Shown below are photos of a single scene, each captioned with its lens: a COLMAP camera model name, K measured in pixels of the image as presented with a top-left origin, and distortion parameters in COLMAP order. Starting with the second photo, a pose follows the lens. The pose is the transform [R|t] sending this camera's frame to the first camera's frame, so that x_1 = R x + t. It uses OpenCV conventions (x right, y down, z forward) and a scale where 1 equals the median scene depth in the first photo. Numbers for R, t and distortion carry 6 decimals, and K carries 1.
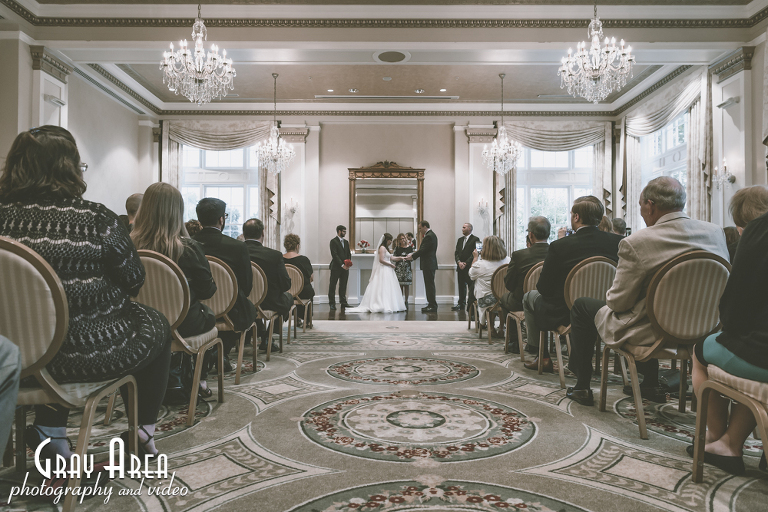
lens RADIAL K [[597.6, 0, 374.9], [0, 597.6, 299.5], [0, 0, 1]] dist [0.000421, 0.000057]
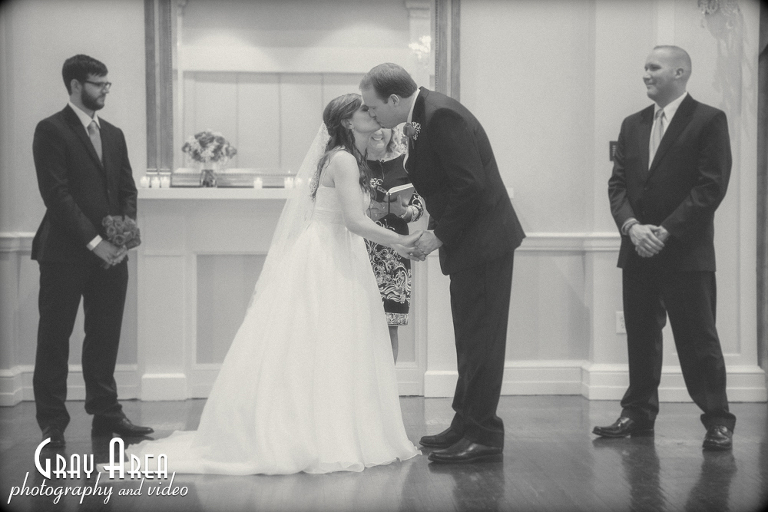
lens RADIAL K [[1655.0, 0, 441.4], [0, 1655.0, 250.7], [0, 0, 1]] dist [0.420339, 0.120126]
pose [[0.996397, -0.005117, 0.084658, 0.019181], [0.008524, 0.999166, -0.039933, -0.027708], [-0.084383, 0.040511, 0.995610, 0.377474]]
